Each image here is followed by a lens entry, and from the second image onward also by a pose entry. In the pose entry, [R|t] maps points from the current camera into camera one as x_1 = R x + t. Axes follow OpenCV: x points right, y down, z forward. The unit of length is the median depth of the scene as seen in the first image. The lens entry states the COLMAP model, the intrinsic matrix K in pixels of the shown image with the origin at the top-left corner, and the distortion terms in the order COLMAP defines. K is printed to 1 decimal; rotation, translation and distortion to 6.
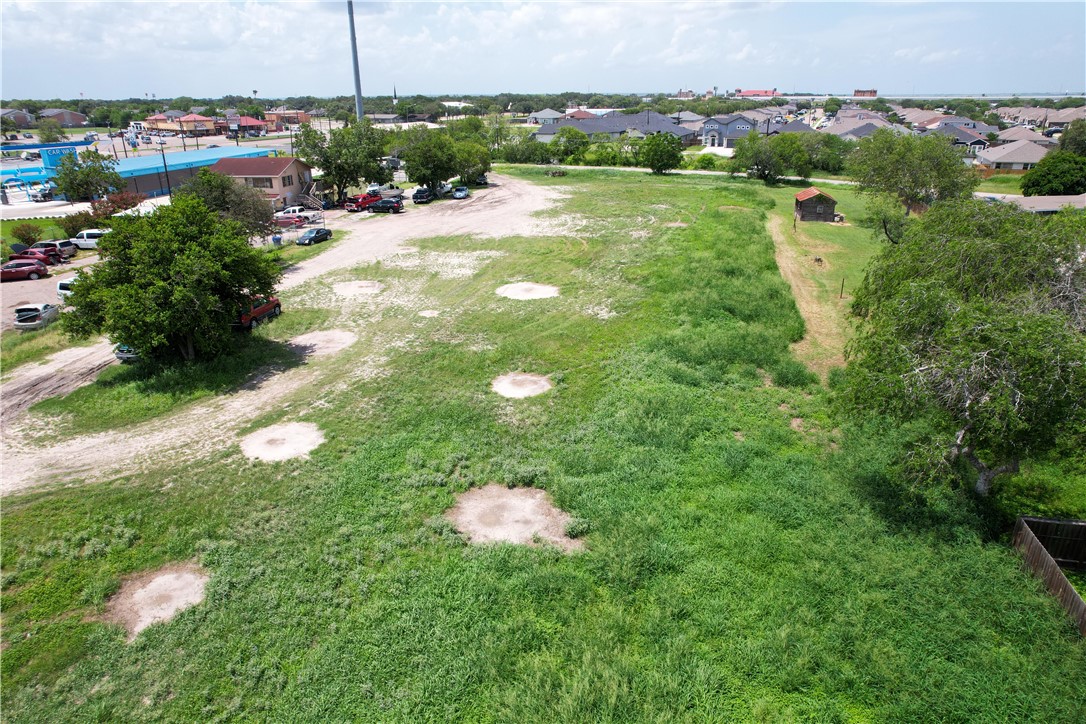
lens RADIAL K [[692.4, 0, 545.0], [0, 692.4, 365.7], [0, 0, 1]] dist [-0.078490, 0.072823]
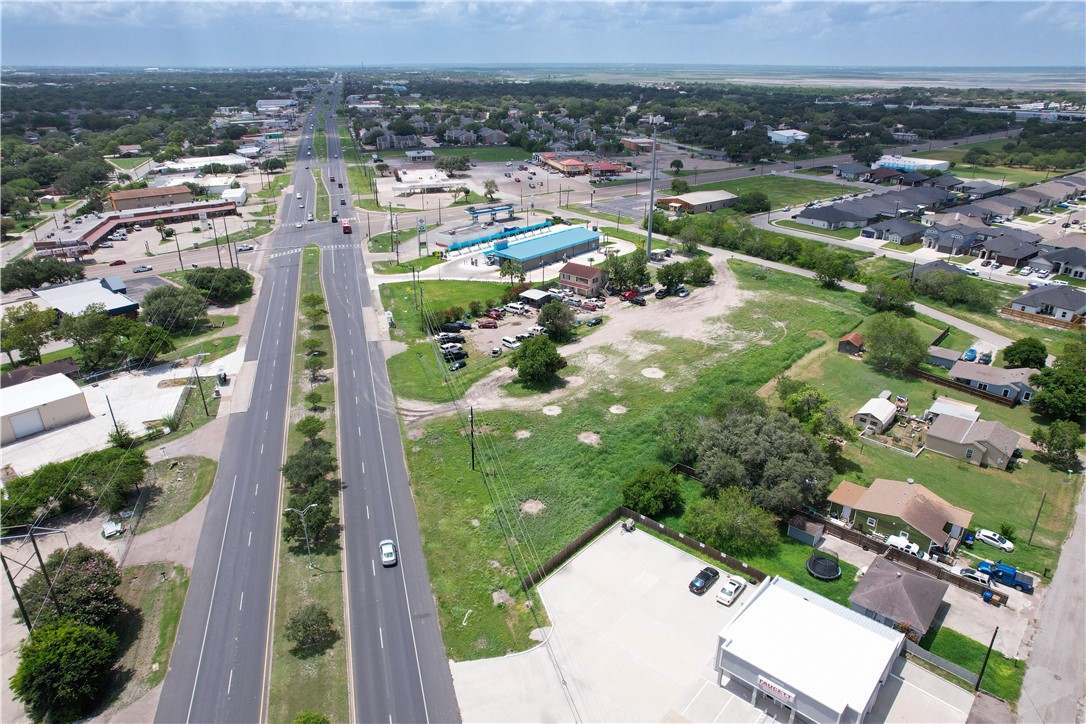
lens RADIAL K [[692.4, 0, 545.0], [0, 692.4, 365.7], [0, 0, 1]] dist [-0.078490, 0.072823]
pose [[0.874969, 0.204863, -0.438702, 1.003613], [-0.186064, 0.978770, 0.085966, -0.372579], [0.447000, 0.006409, 0.894511, -2.038585]]
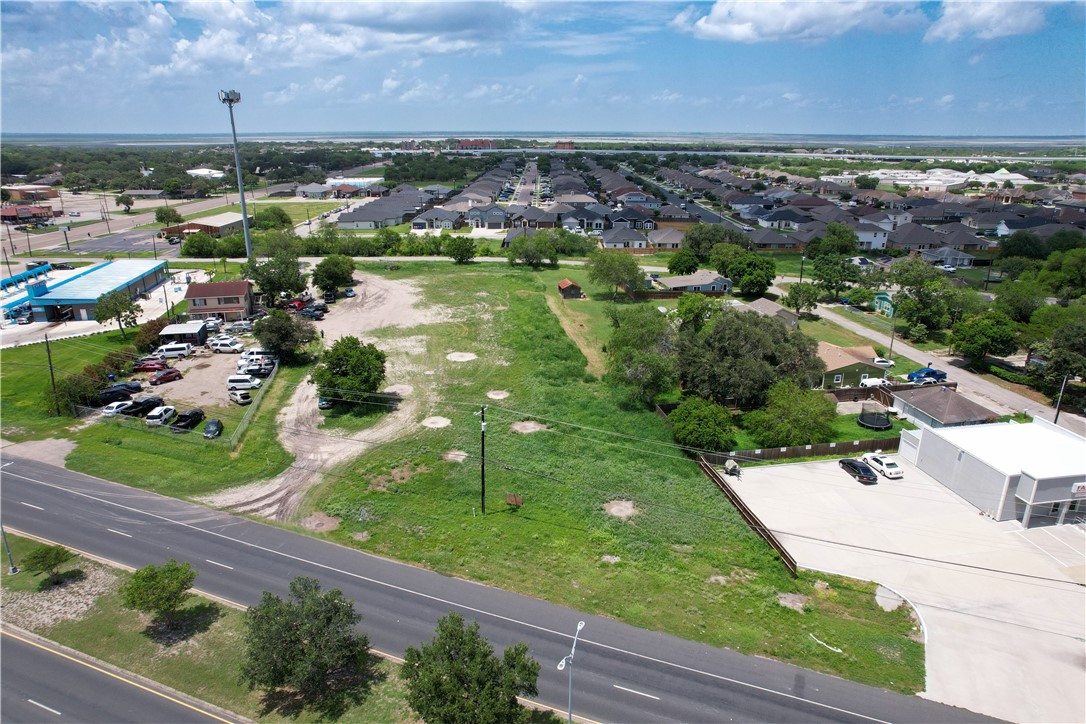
lens RADIAL K [[692.4, 0, 545.0], [0, 692.4, 365.7], [0, 0, 1]] dist [-0.078490, 0.072823]
pose [[0.924719, -0.114903, 0.362893, -0.728605], [0.132443, 0.990906, -0.023739, 0.004365], [-0.356866, 0.070015, 0.931528, -1.382502]]
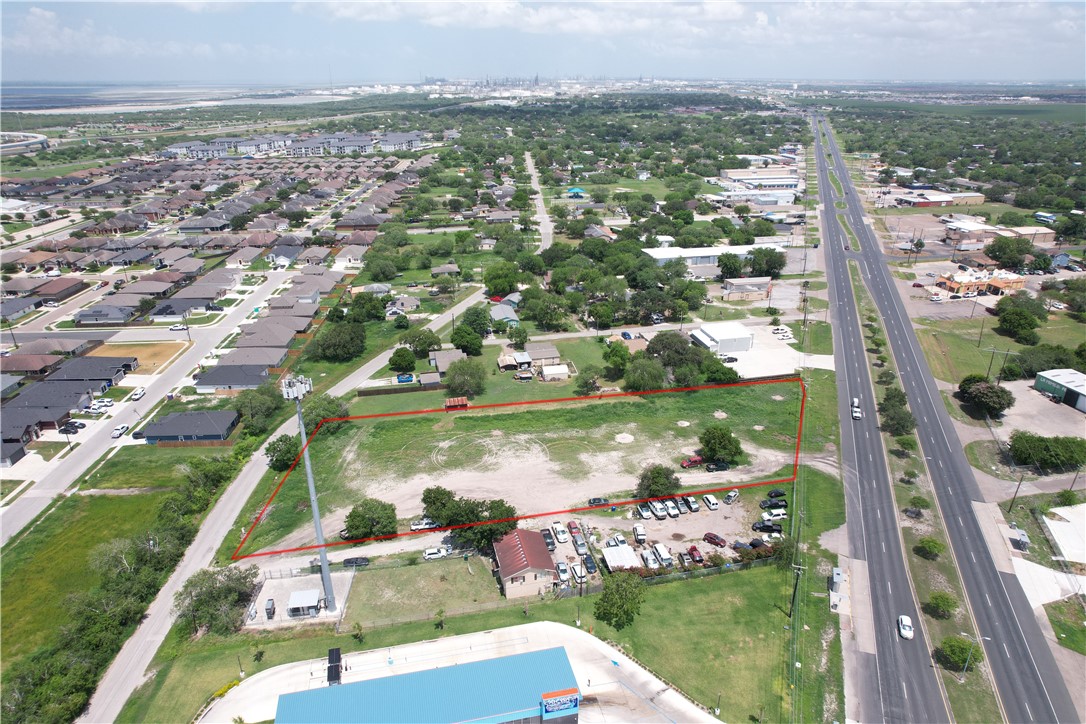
lens RADIAL K [[692.4, 0, 545.0], [0, 692.4, 365.7], [0, 0, 1]] dist [-0.078490, 0.072823]
pose [[-0.423697, -0.348387, 0.836126, -3.256056], [0.340075, 0.794368, 0.503317, -2.826833], [-0.839542, 0.497600, -0.218093, 2.425449]]
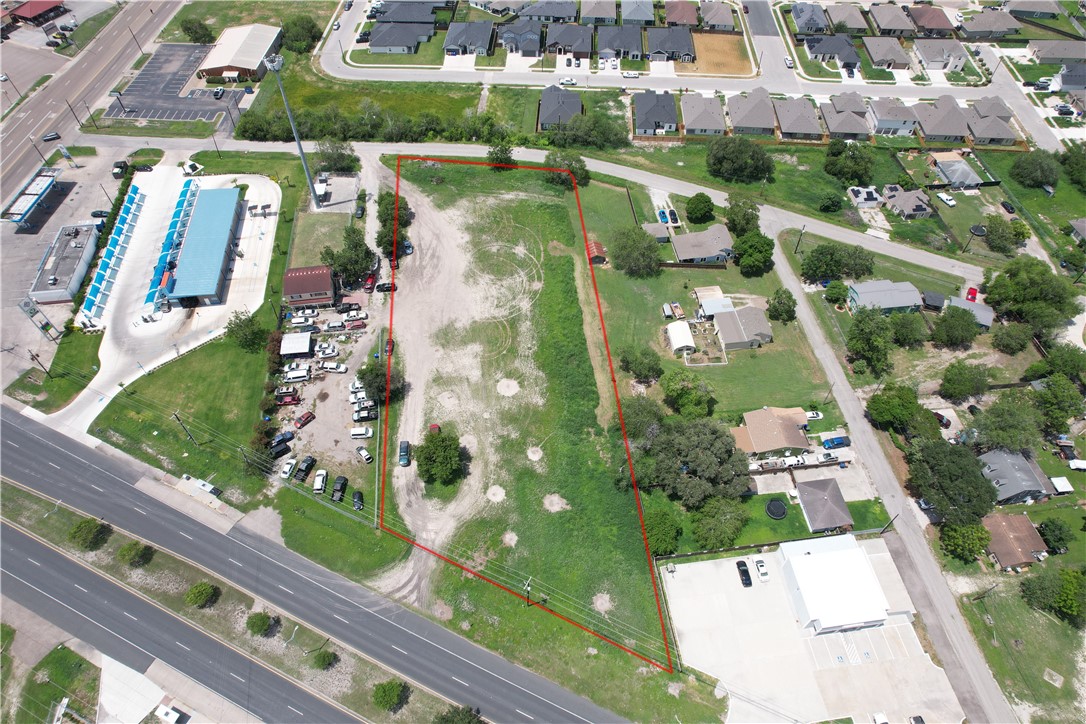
lens RADIAL K [[692.4, 0, 545.0], [0, 692.4, 365.7], [0, 0, 1]] dist [-0.078490, 0.072823]
pose [[0.942579, -0.253695, 0.217219, -0.631388], [0.112997, 0.854272, 0.507396, -2.133288], [-0.314289, -0.453715, 0.833885, -1.857257]]
